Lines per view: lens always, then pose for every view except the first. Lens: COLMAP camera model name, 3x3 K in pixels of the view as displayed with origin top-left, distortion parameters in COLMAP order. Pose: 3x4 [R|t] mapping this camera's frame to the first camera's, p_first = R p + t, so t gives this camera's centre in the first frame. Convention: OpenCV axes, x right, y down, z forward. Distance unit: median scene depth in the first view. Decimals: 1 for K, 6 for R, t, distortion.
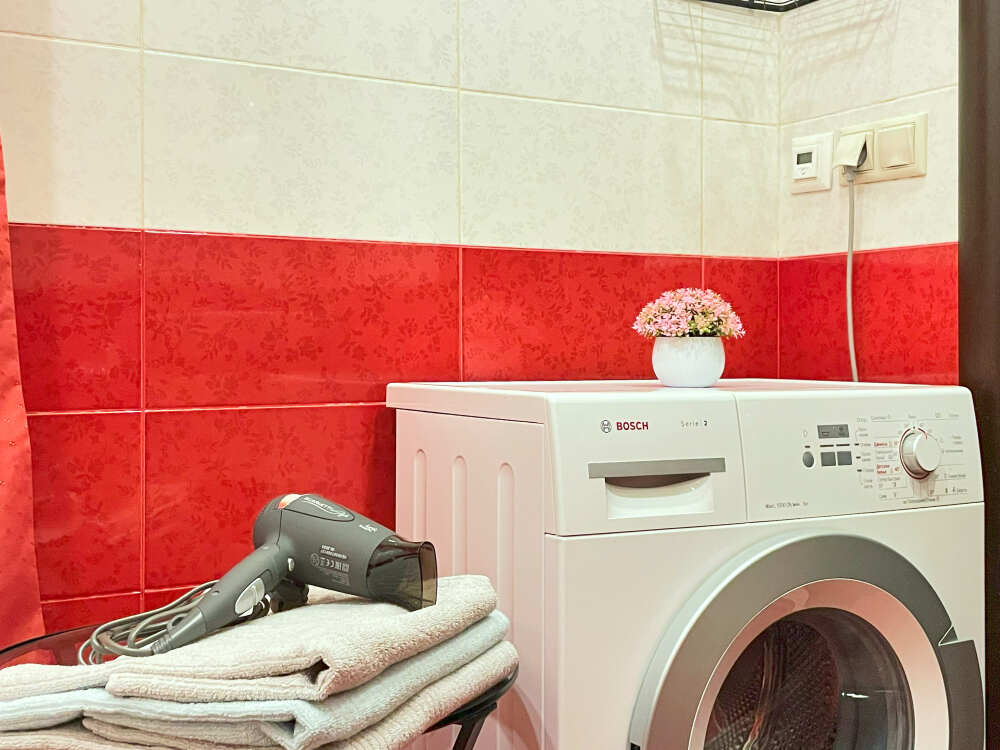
lens RADIAL K [[1231.7, 0, 500.5], [0, 1231.7, 373.7], [0, 0, 1]] dist [0.021699, 0.000000]
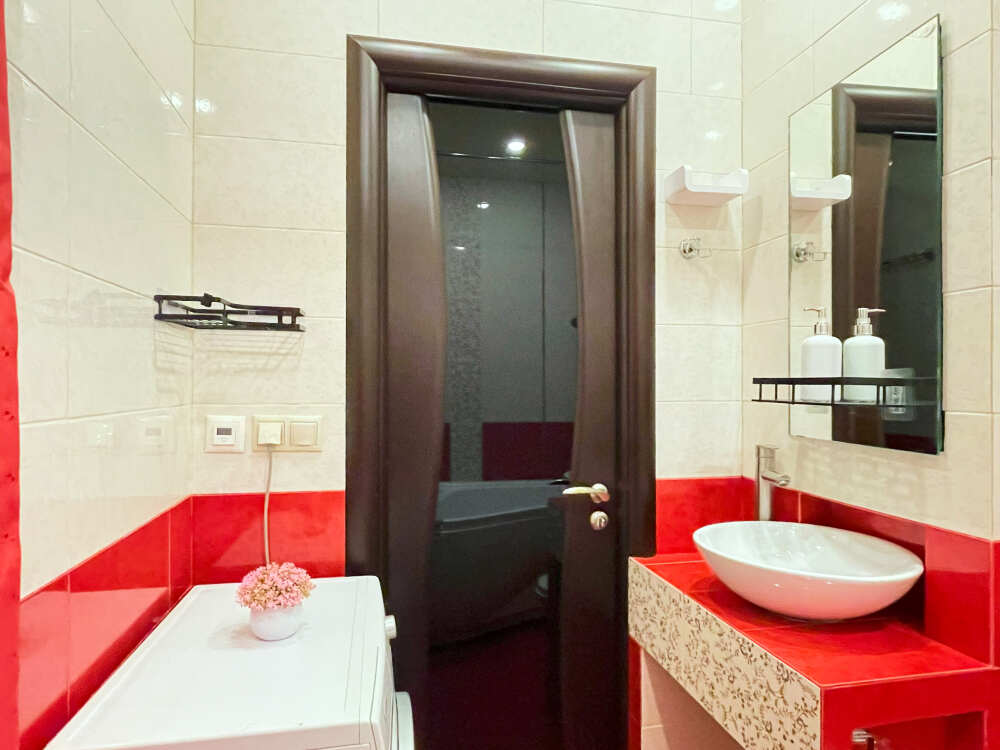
lens RADIAL K [[598.7, 0, 498.7], [0, 598.7, 380.1], [0, 0, 1]] dist [-0.005347, -0.001627]
pose [[0.293850, 0.005506, 0.955836, -0.366055], [0.009159, 0.999921, -0.008575, -0.232993], [-0.955808, 0.011274, 0.293777, 0.468863]]
